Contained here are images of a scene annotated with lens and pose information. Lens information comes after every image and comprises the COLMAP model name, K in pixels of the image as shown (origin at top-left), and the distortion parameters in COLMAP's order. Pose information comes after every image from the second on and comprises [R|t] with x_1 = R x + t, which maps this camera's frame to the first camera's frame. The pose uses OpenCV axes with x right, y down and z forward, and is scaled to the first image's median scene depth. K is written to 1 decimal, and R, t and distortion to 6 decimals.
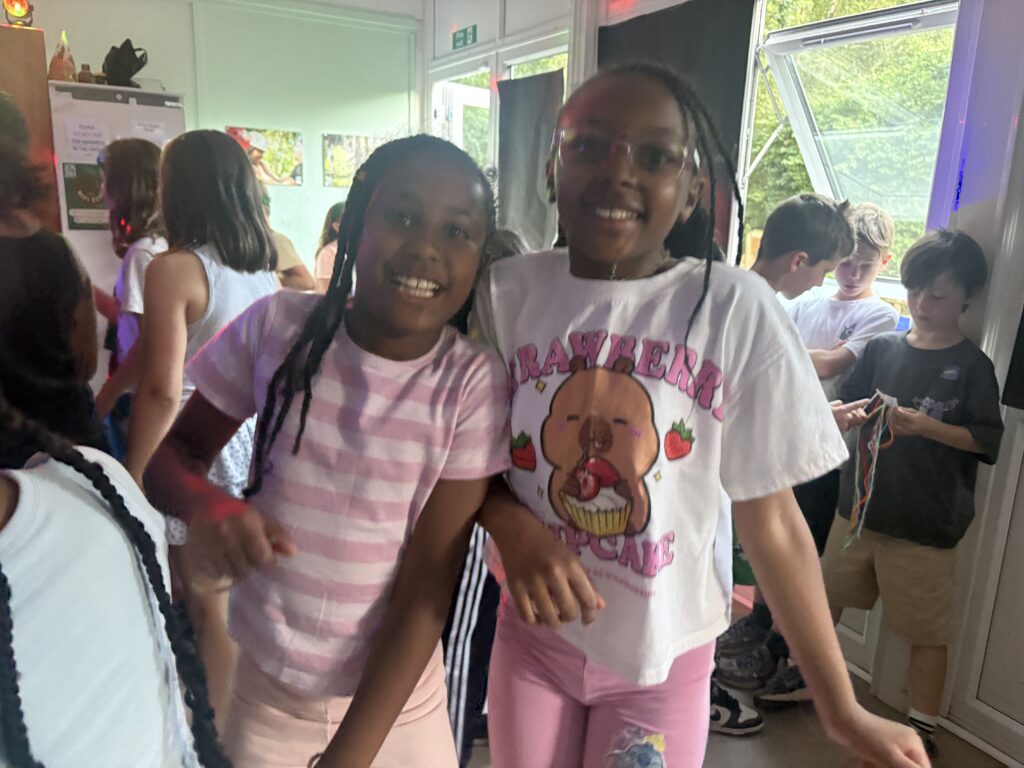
lens RADIAL K [[796.0, 0, 512.0], [0, 796.0, 384.0], [0, 0, 1]] dist [0.001944, 0.008285]
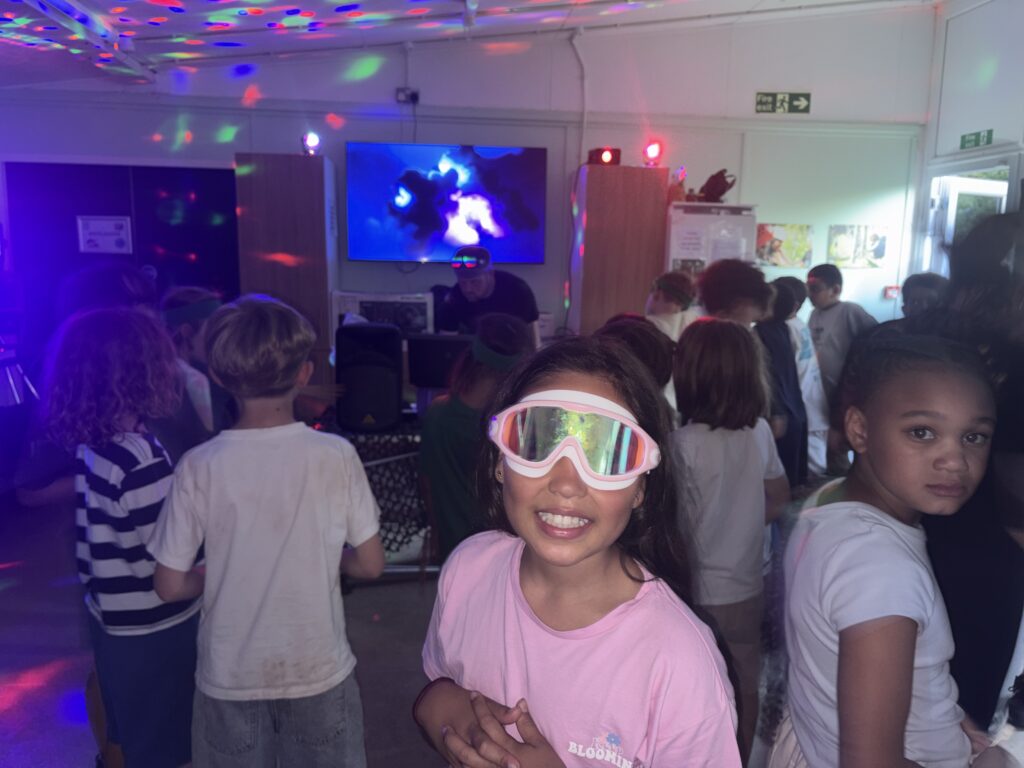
lens RADIAL K [[796.0, 0, 512.0], [0, 796.0, 384.0], [0, 0, 1]] dist [0.001944, 0.008285]
pose [[0.915245, 0.048419, -0.399978, -0.190352], [-0.077714, 0.995325, -0.057340, 0.032852], [0.395331, 0.083564, 0.914730, -0.280662]]
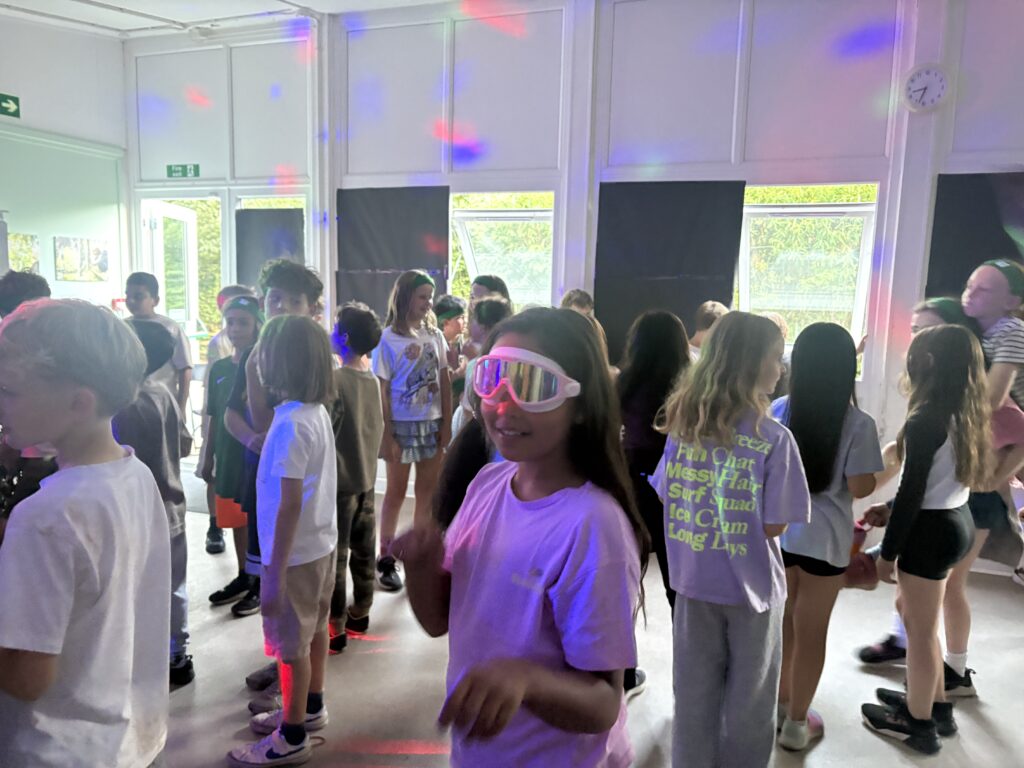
lens RADIAL K [[796.0, 0, 512.0], [0, 796.0, 384.0], [0, 0, 1]] dist [0.001944, 0.008285]
pose [[0.781489, -0.080574, 0.618694, -0.470098], [0.137261, 0.989535, -0.044508, 0.049319], [-0.608633, 0.119705, 0.784370, -0.324705]]
